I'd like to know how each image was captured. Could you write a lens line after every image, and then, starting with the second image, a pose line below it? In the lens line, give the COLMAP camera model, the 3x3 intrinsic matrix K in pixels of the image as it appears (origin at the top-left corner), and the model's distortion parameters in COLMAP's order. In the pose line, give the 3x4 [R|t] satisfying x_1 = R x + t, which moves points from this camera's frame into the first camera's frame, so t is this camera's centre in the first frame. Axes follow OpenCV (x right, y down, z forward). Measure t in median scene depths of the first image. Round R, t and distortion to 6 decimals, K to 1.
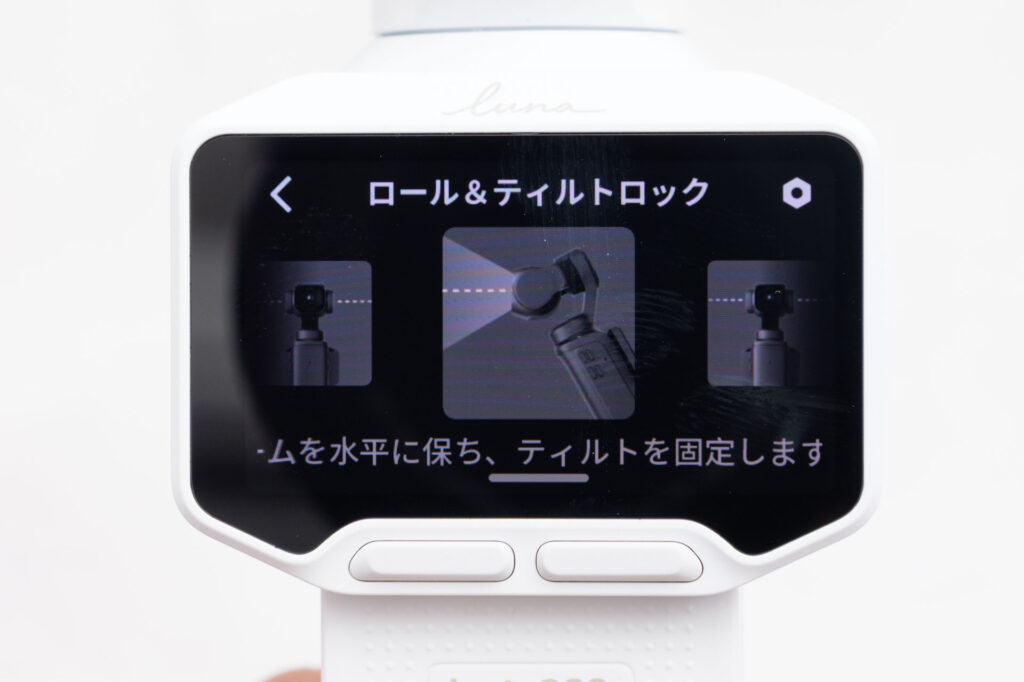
lens RADIAL K [[2449.8, 0, 516.7], [0, 2449.8, 337.6], [0, 0, 1]] dist [0.009425, 0.000000]
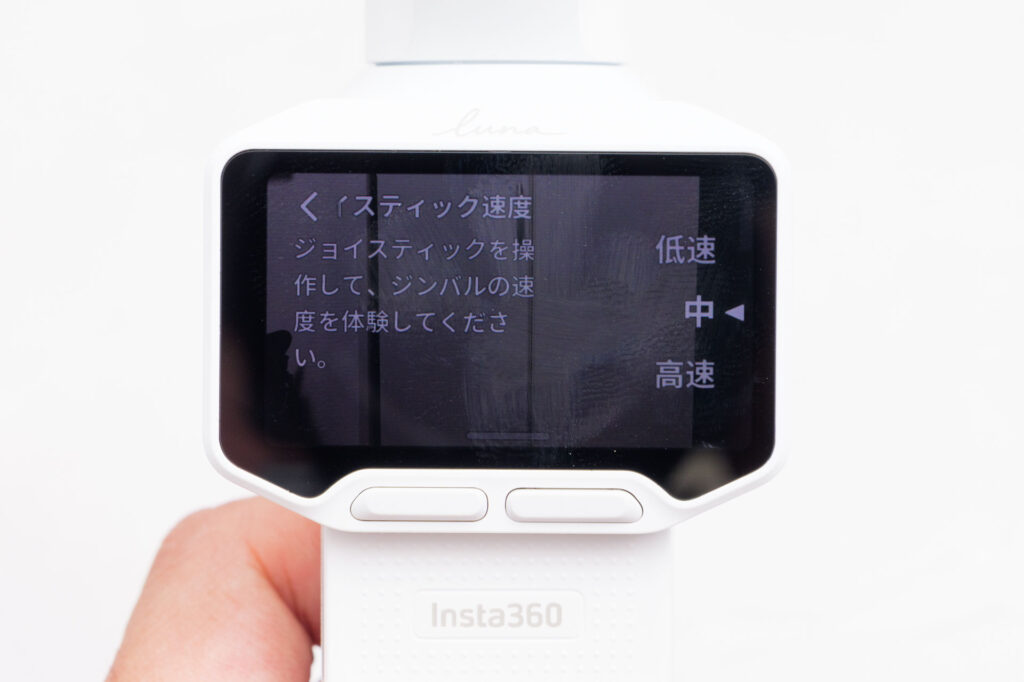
lens RADIAL K [[2527.8, 0, 502.4], [0, 2527.8, 332.4], [0, 0, 1]] dist [0.027132, 0.000000]
pose [[0.998748, 0.006738, 0.049577, -0.056427], [-0.007204, 0.999932, 0.009225, -0.005446], [-0.049511, -0.009570, 0.998728, -0.247437]]
